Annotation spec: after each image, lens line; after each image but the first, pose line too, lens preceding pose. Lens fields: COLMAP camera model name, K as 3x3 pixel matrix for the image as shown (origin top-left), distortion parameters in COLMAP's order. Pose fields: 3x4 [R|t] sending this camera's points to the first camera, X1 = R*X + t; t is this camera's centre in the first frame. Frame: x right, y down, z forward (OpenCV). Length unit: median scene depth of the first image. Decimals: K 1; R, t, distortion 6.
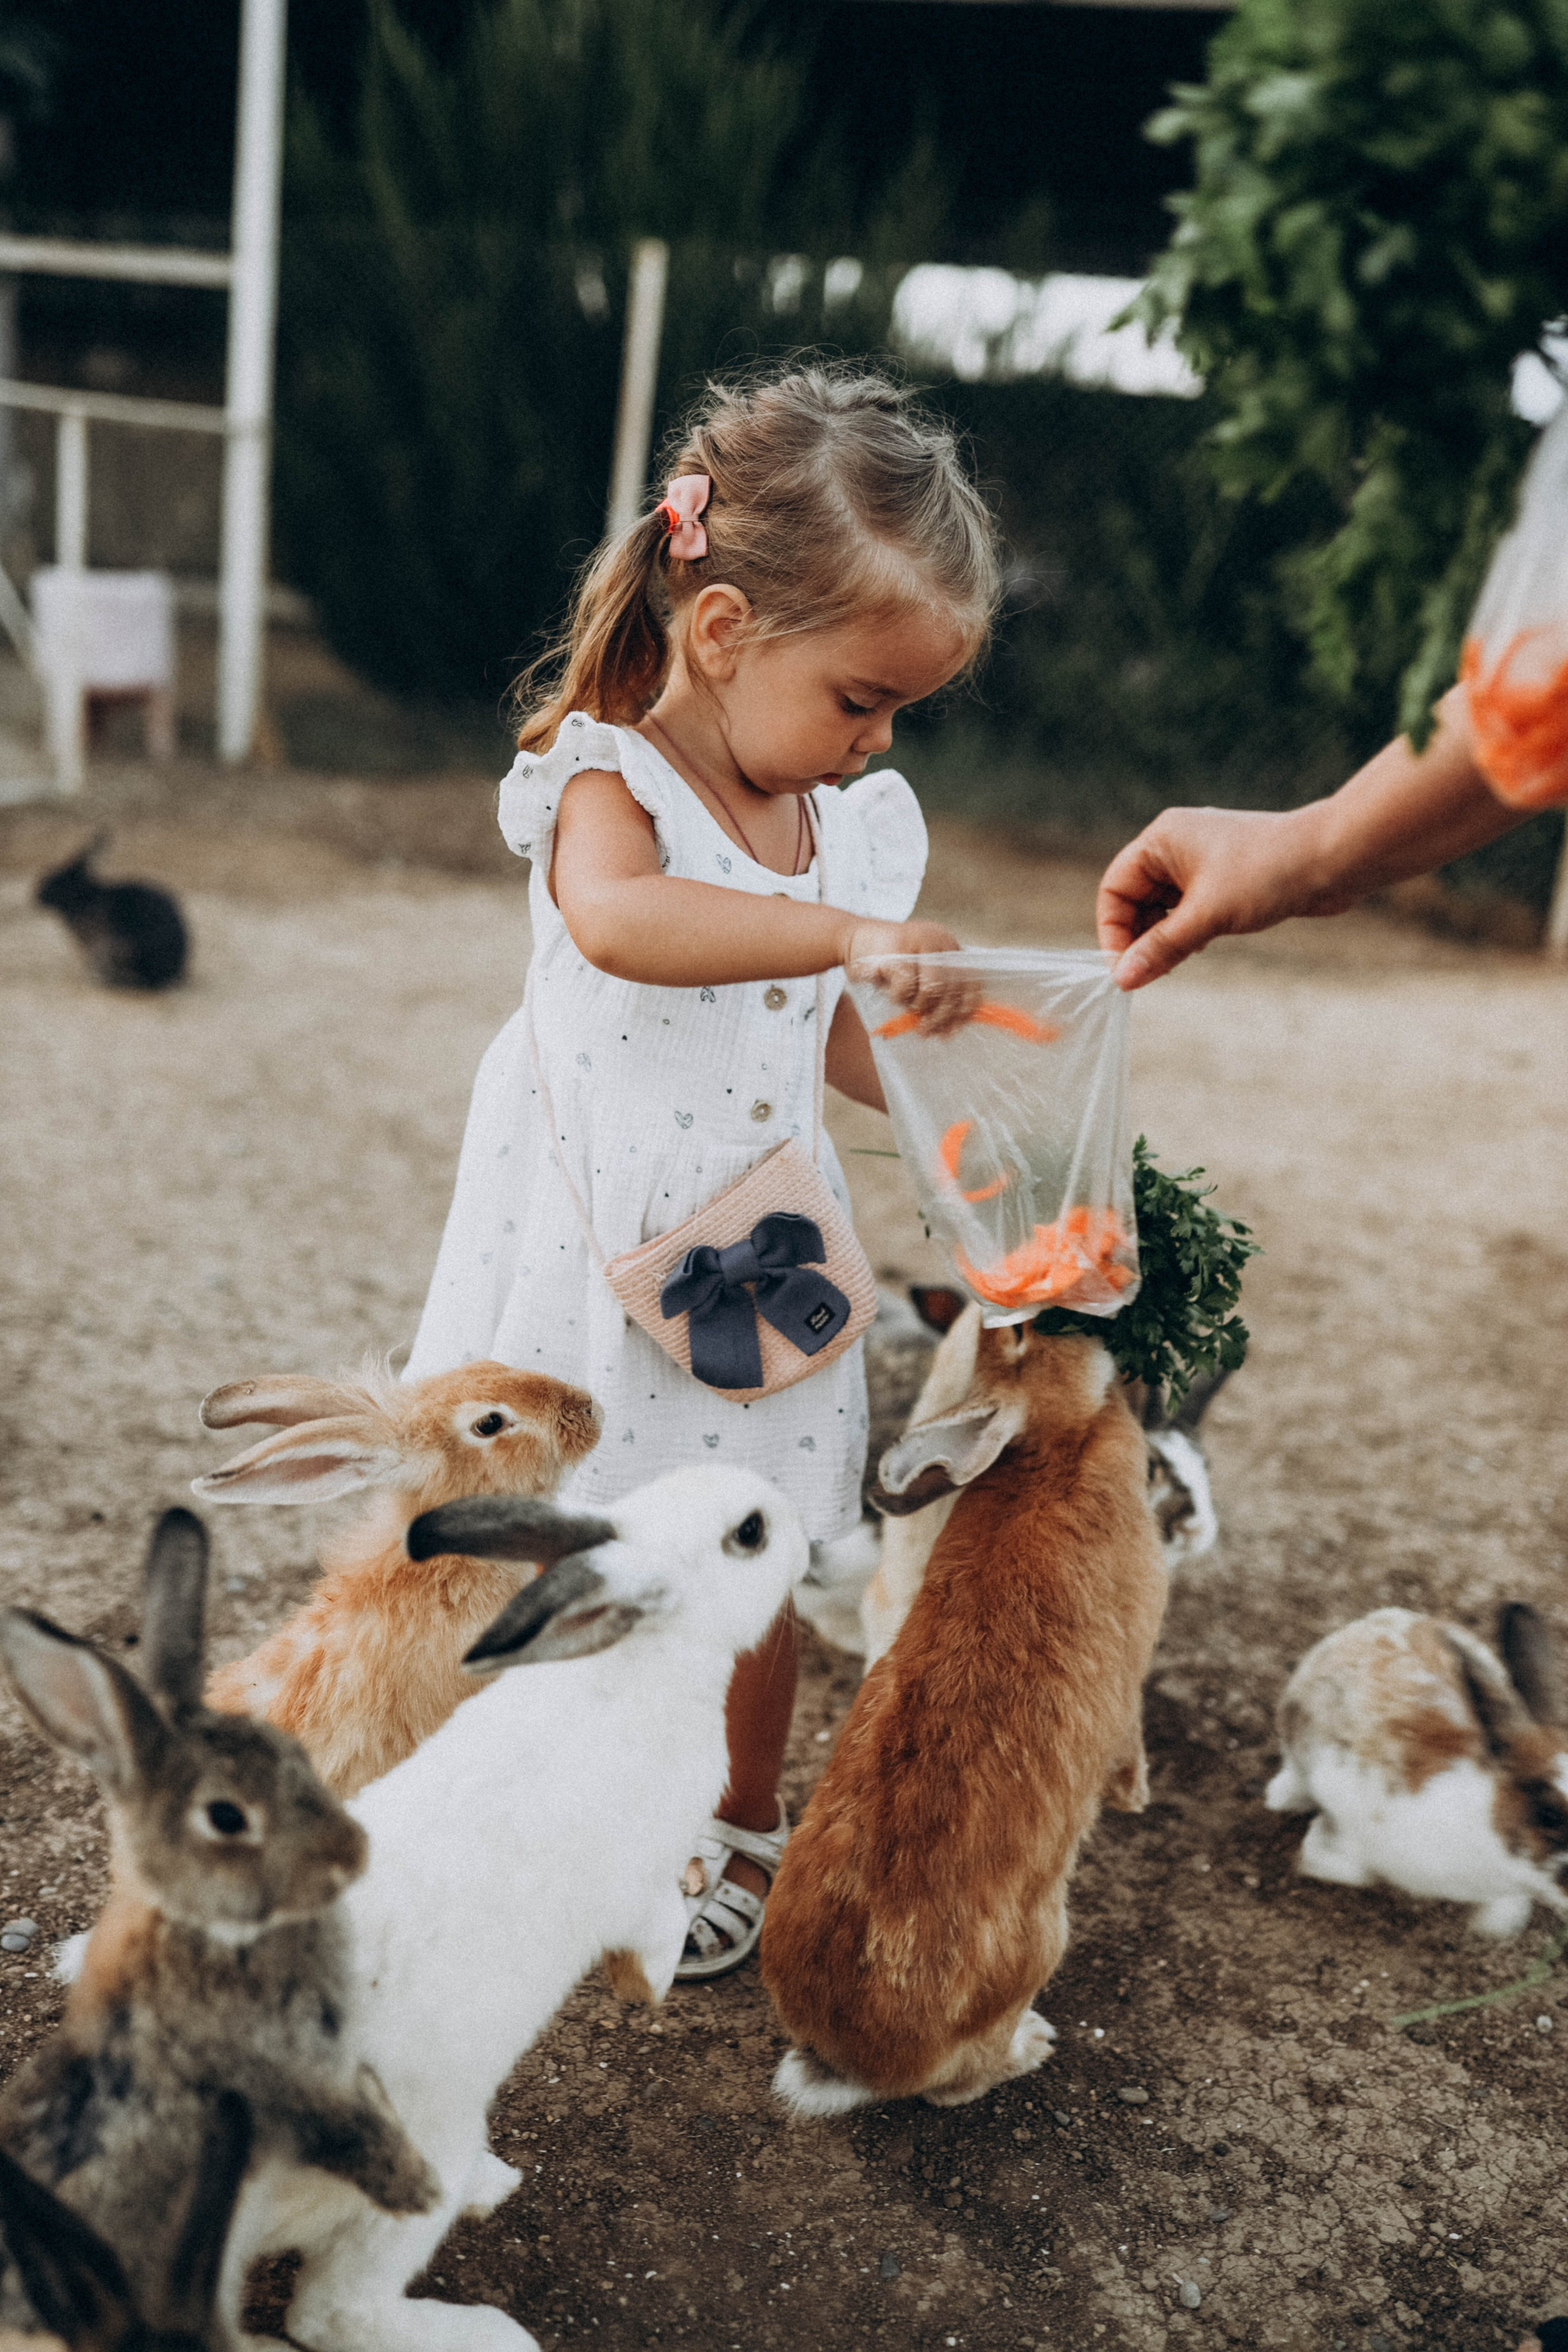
lens RADIAL K [[2241.3, 0, 771.2], [0, 2241.3, 1190.4], [0, 0, 1]] dist [-0.070697, 0.105096]
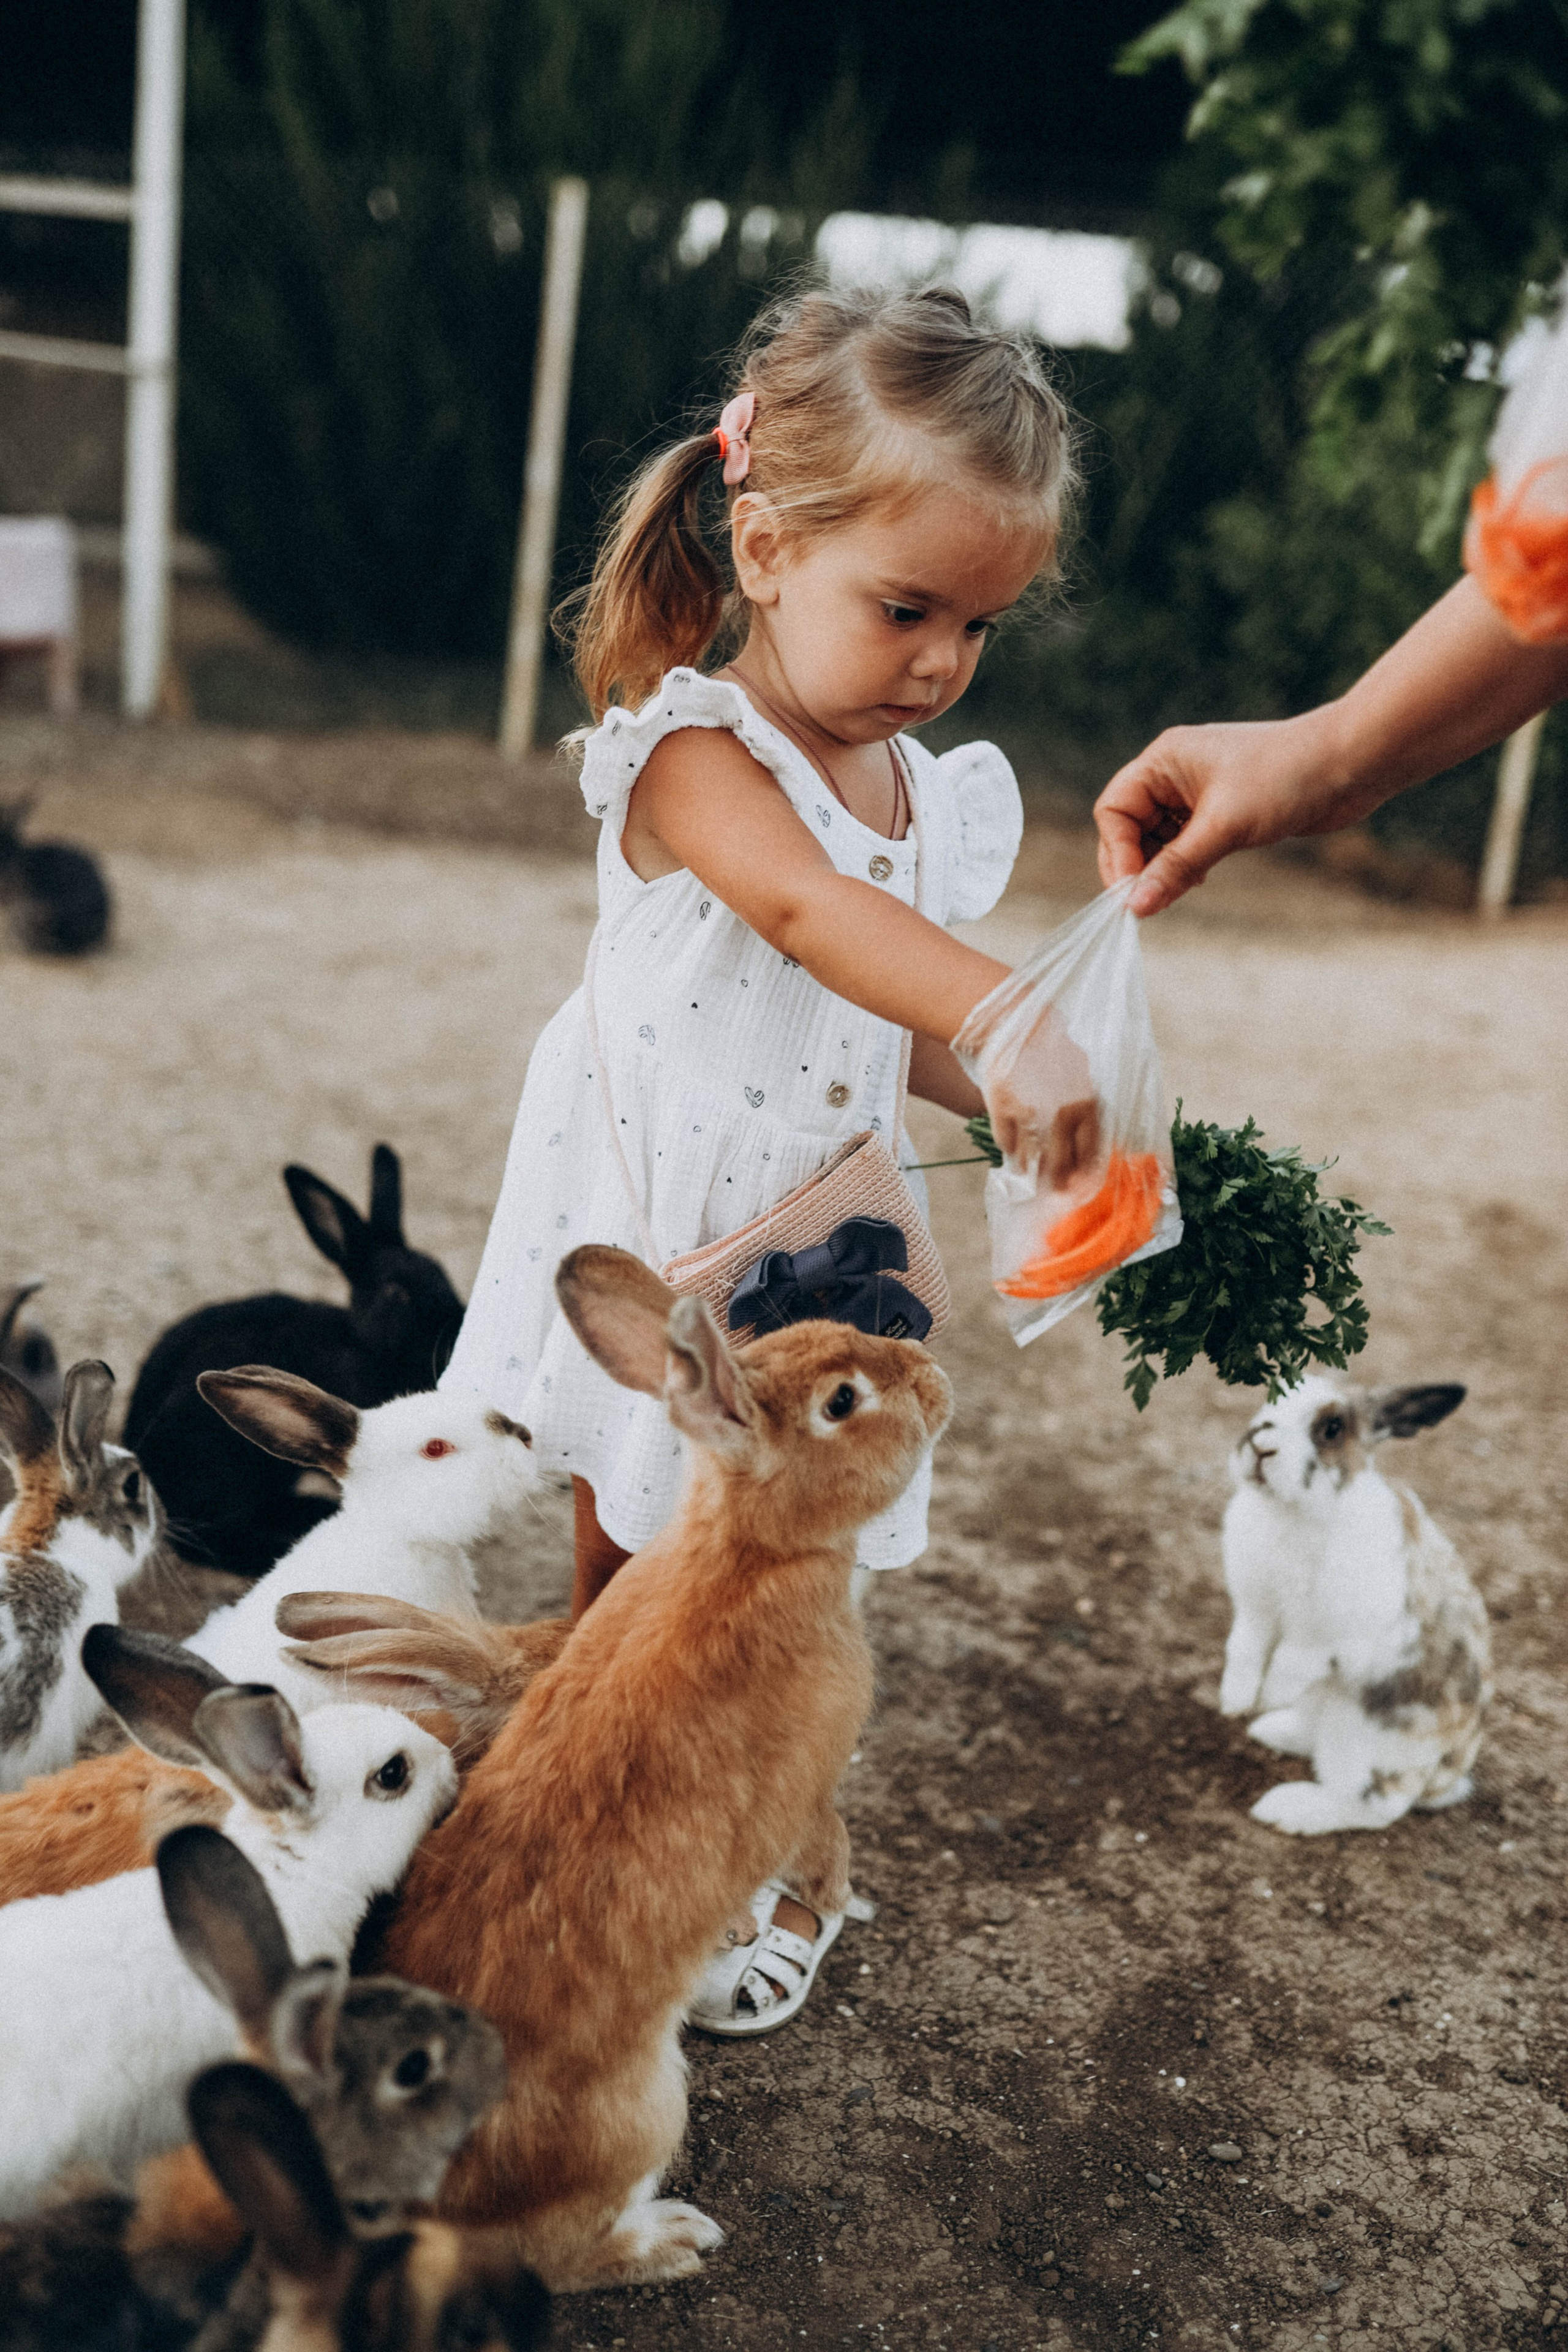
lens RADIAL K [[2241.3, 0, 771.2], [0, 2241.3, 1190.4], [0, 0, 1]] dist [-0.070697, 0.105096]
pose [[0.998821, -0.006513, 0.048098, -0.064978], [0.005572, 0.999791, 0.019677, -0.016319], [-0.048216, -0.019386, 0.998649, 0.075117]]
